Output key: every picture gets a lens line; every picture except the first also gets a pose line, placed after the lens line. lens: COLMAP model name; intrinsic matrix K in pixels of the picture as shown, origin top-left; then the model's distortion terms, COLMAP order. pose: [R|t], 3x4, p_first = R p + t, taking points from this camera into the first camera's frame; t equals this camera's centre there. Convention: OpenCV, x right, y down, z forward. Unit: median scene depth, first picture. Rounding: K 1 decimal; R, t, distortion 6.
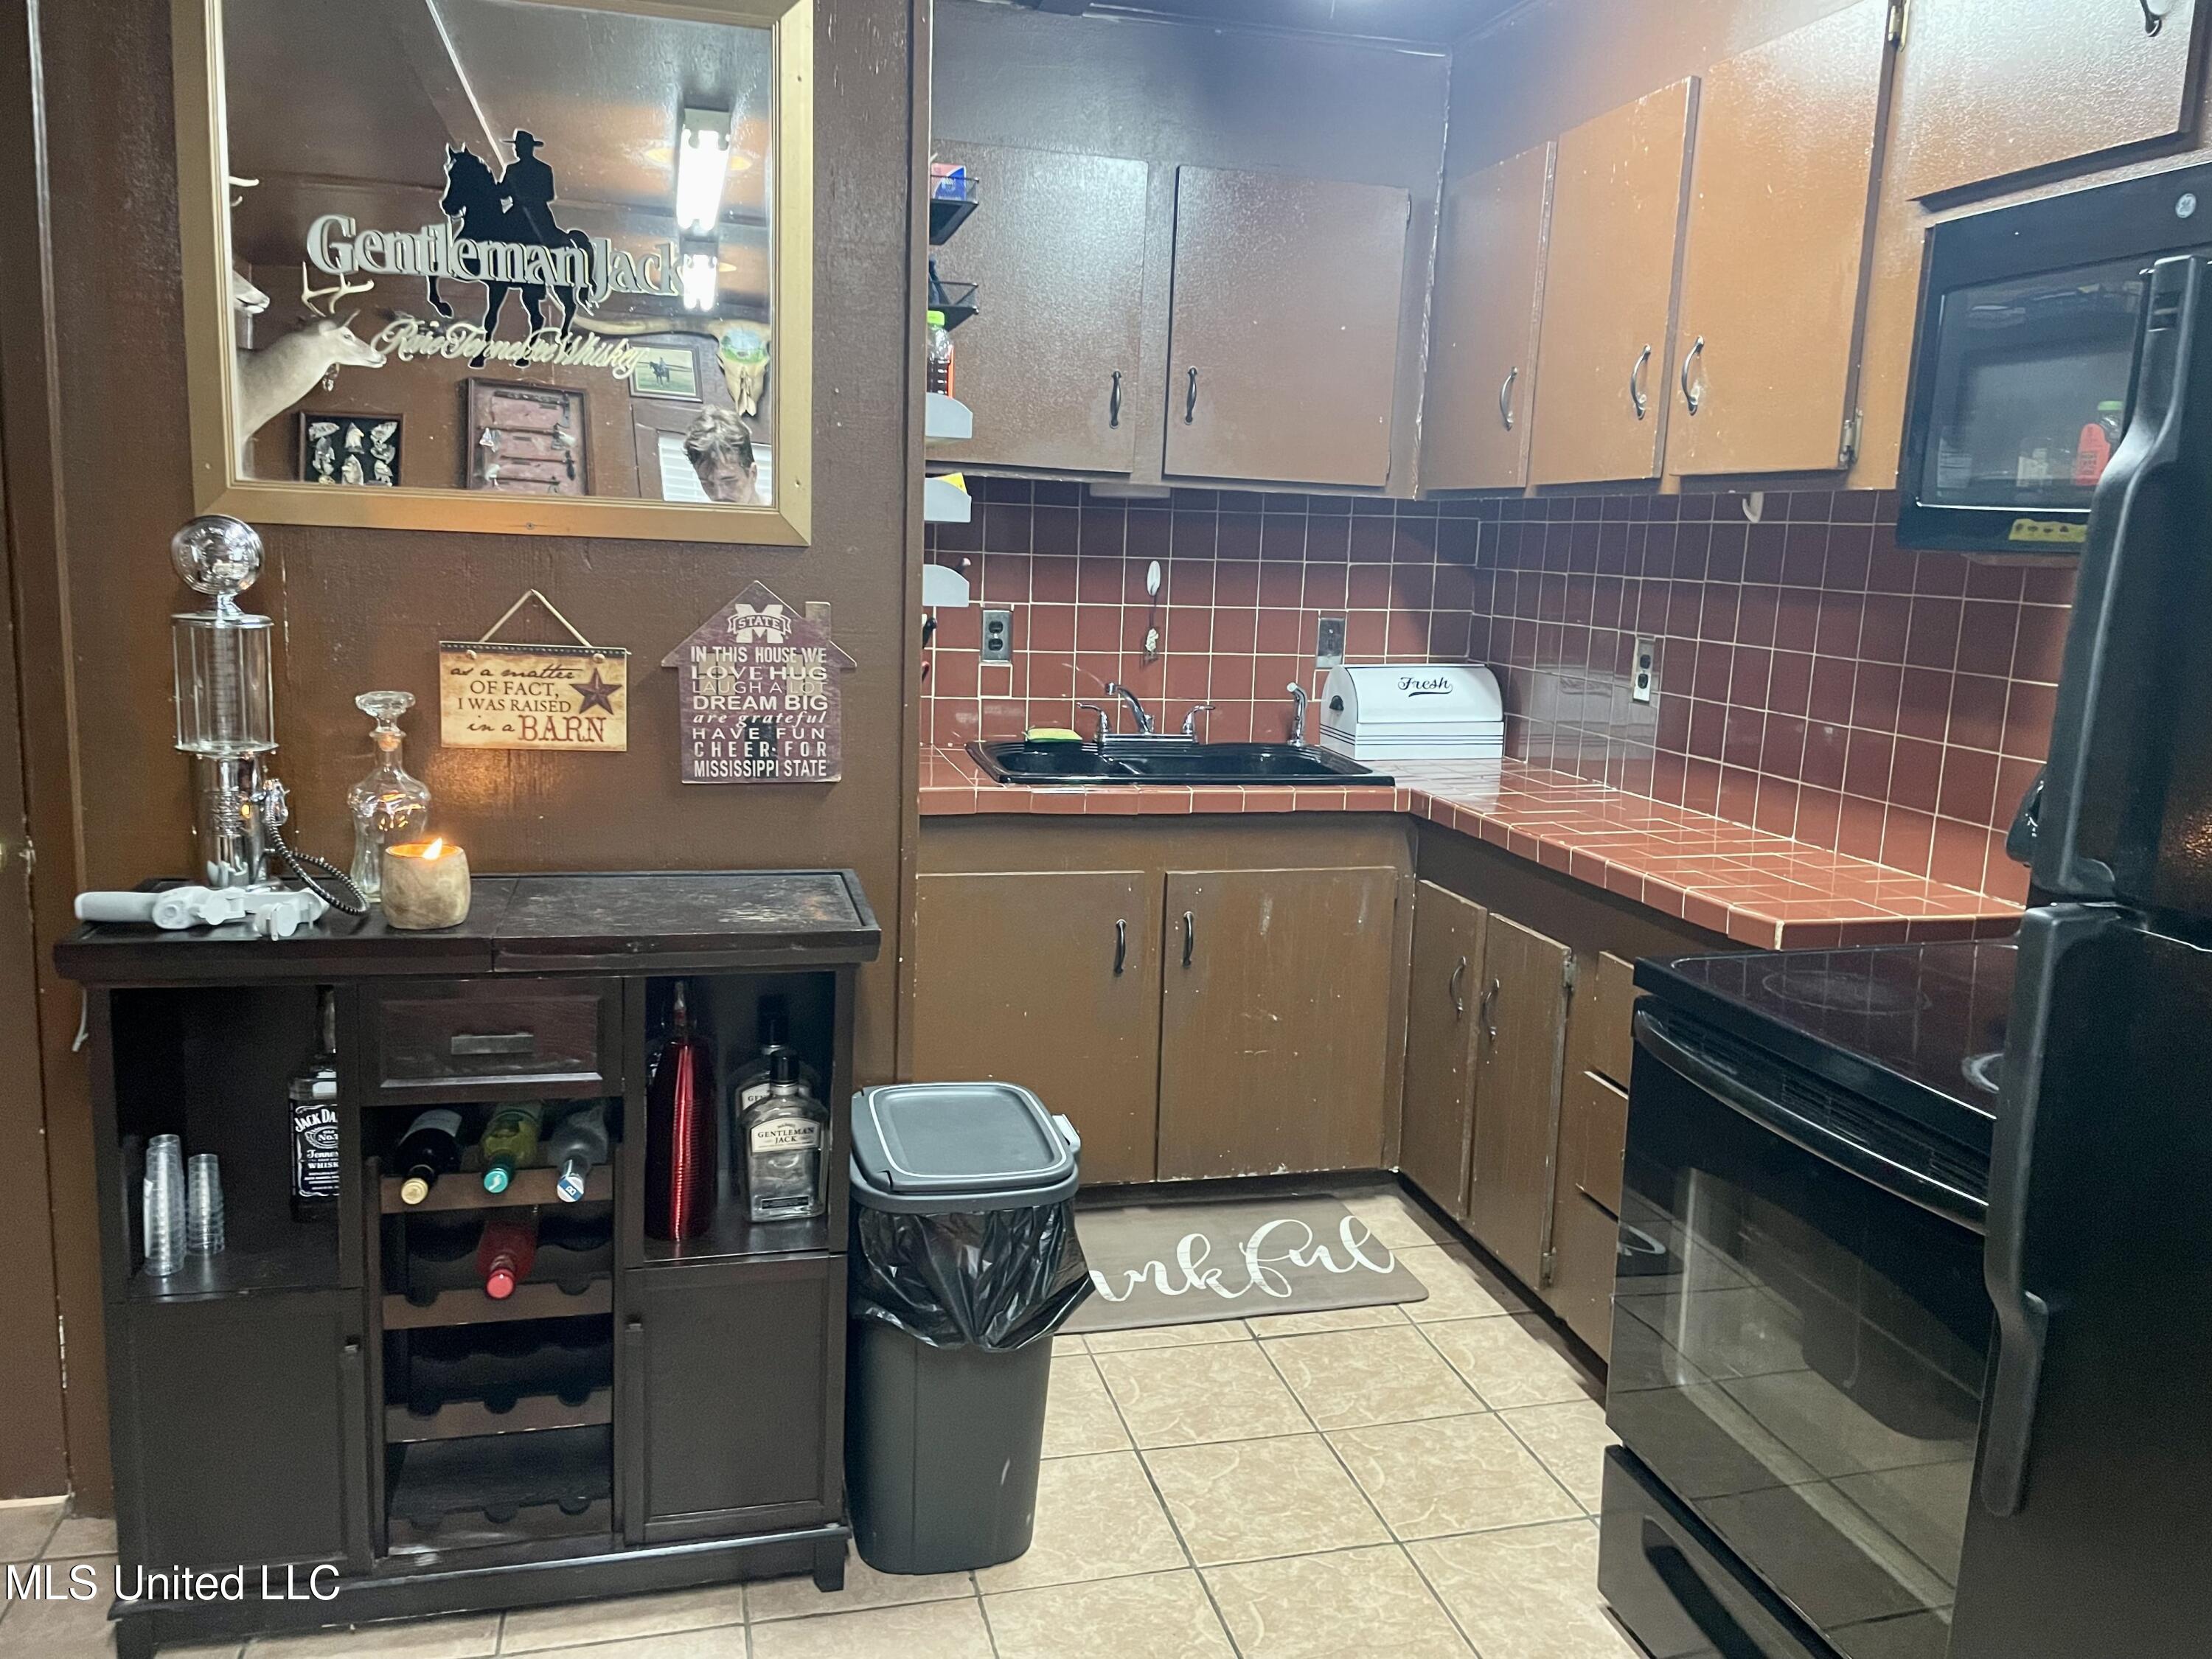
lens RADIAL K [[1717.4, 0, 1100.0], [0, 1717.4, 808.8], [0, 0, 1]] dist [0.084855, -0.069263]
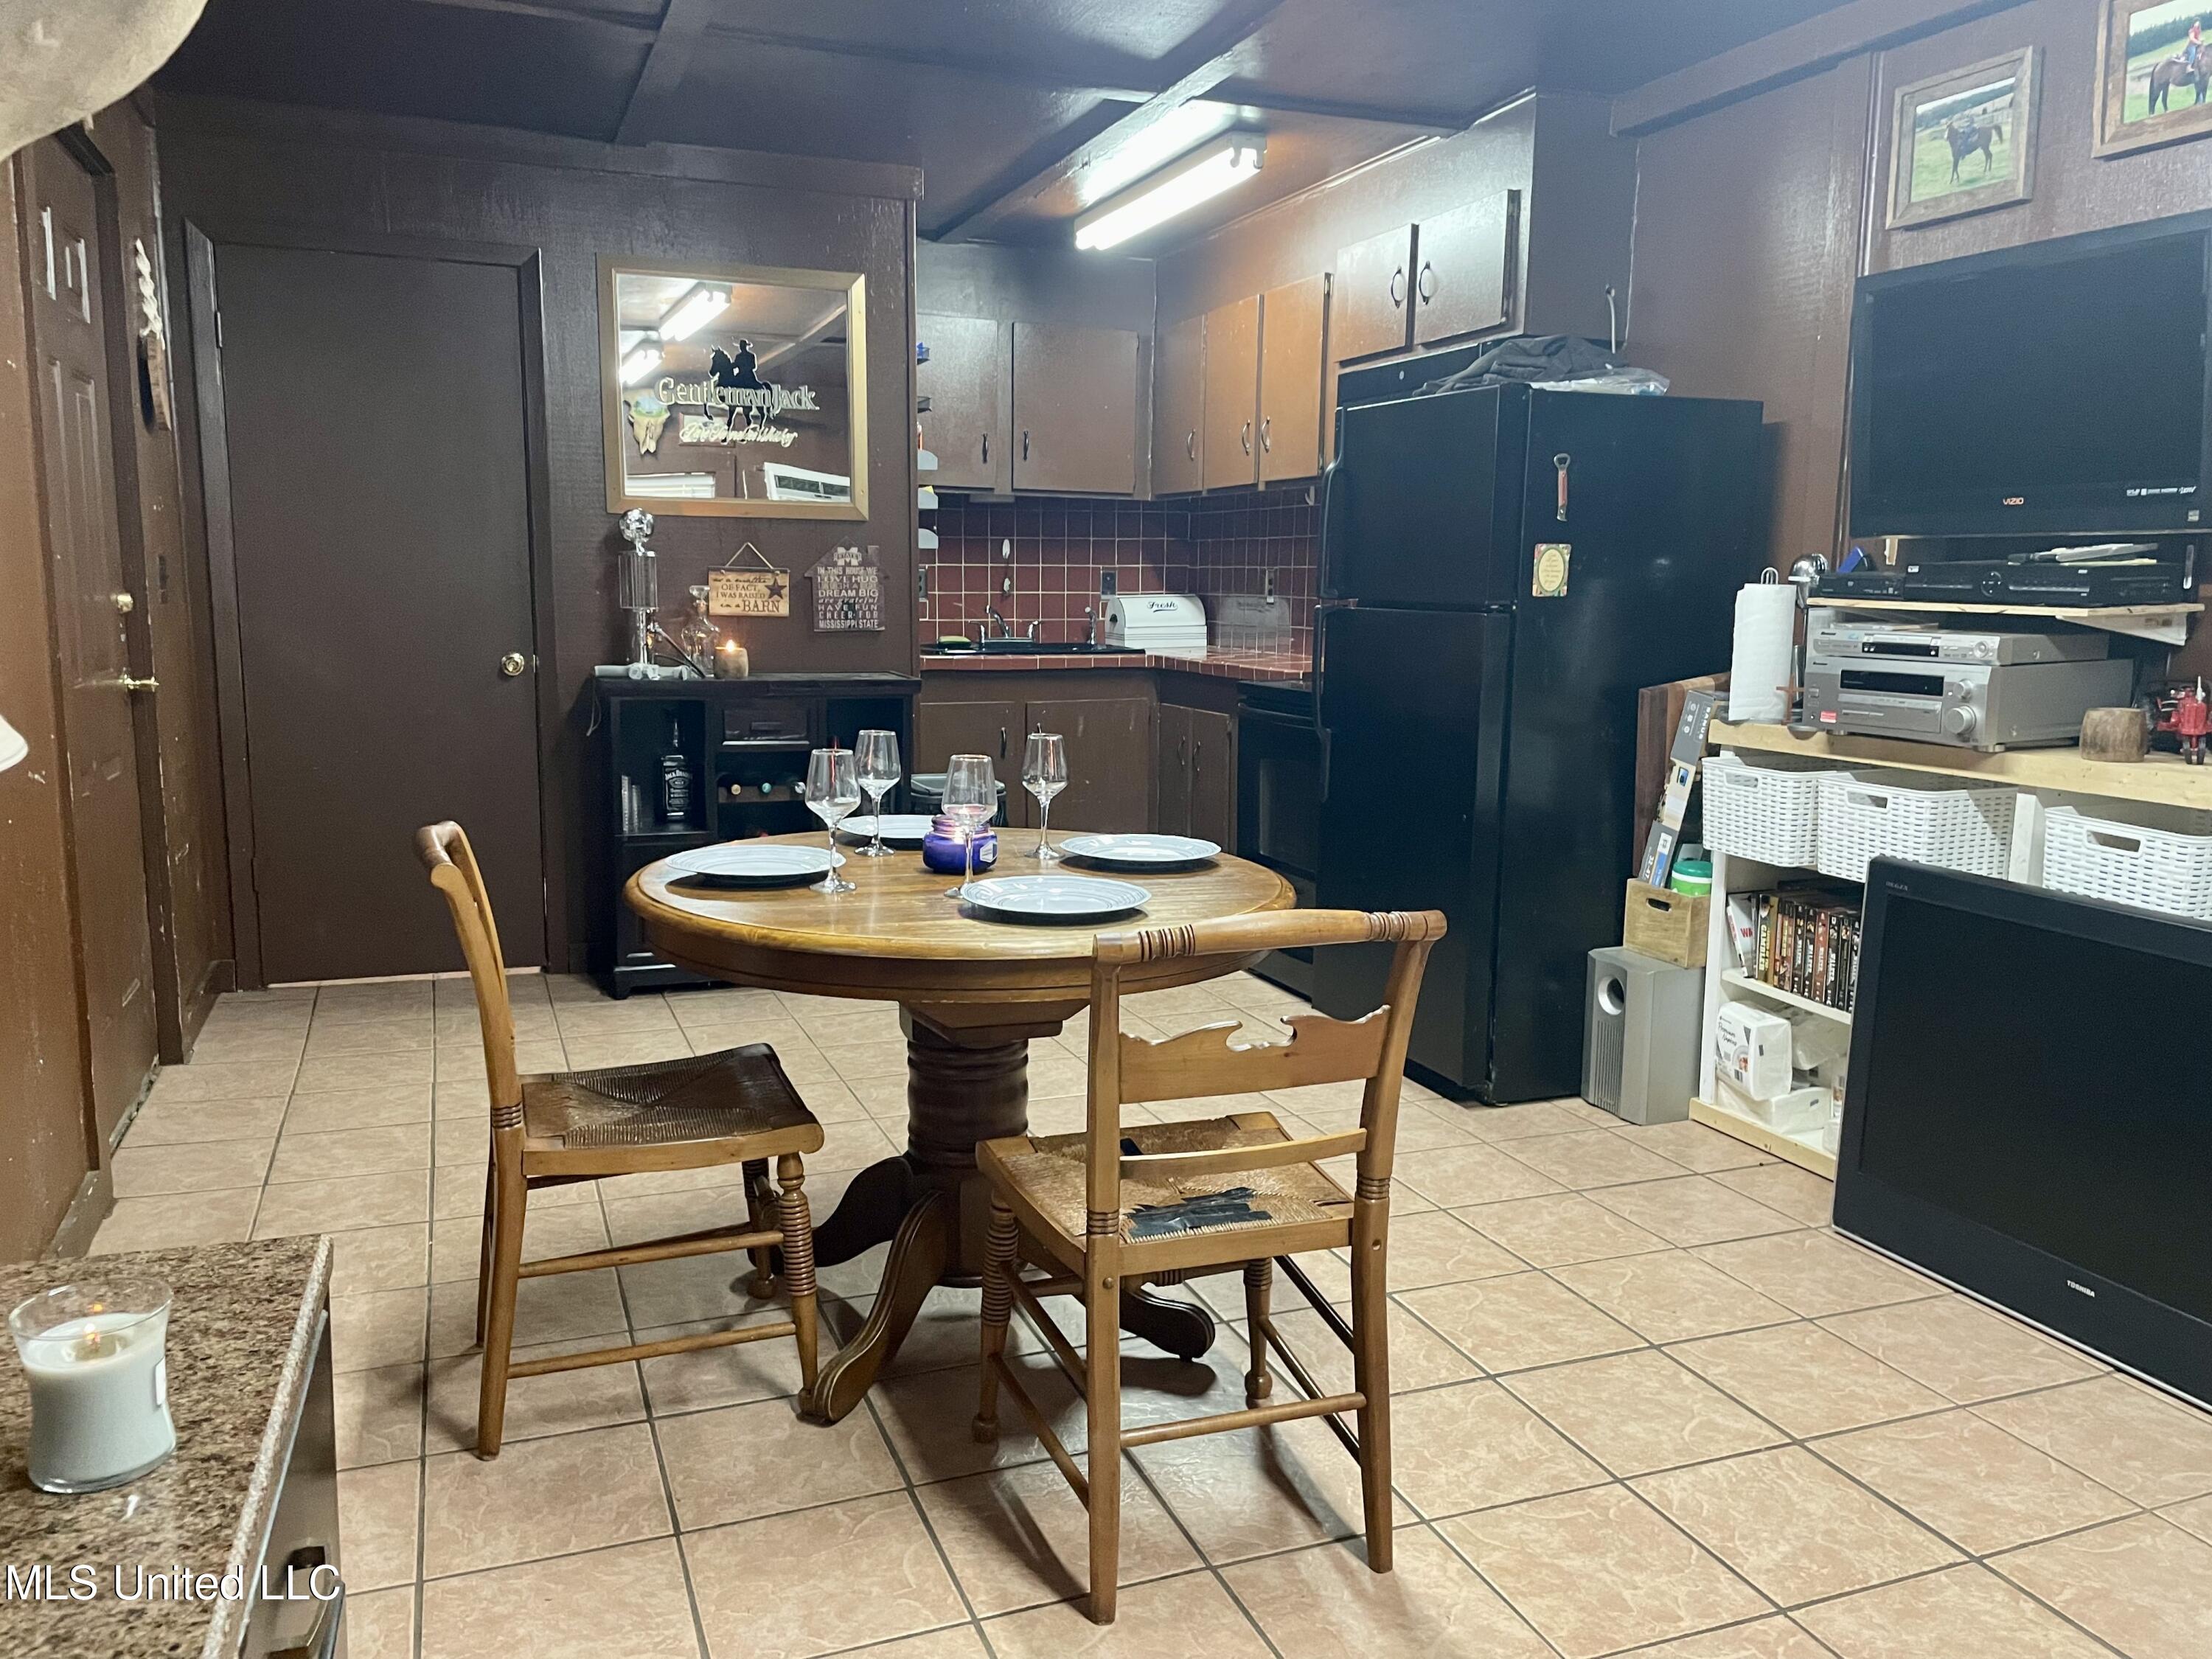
lens RADIAL K [[1717.4, 0, 1103.1], [0, 1717.4, 842.4], [0, 0, 1]] dist [0.084855, -0.069263]
pose [[0.991564, -0.048060, 0.120377, -0.138974], [0.048132, 0.998838, 0.002304, 0.237173], [-0.120348, 0.003509, 0.992726, -1.080777]]
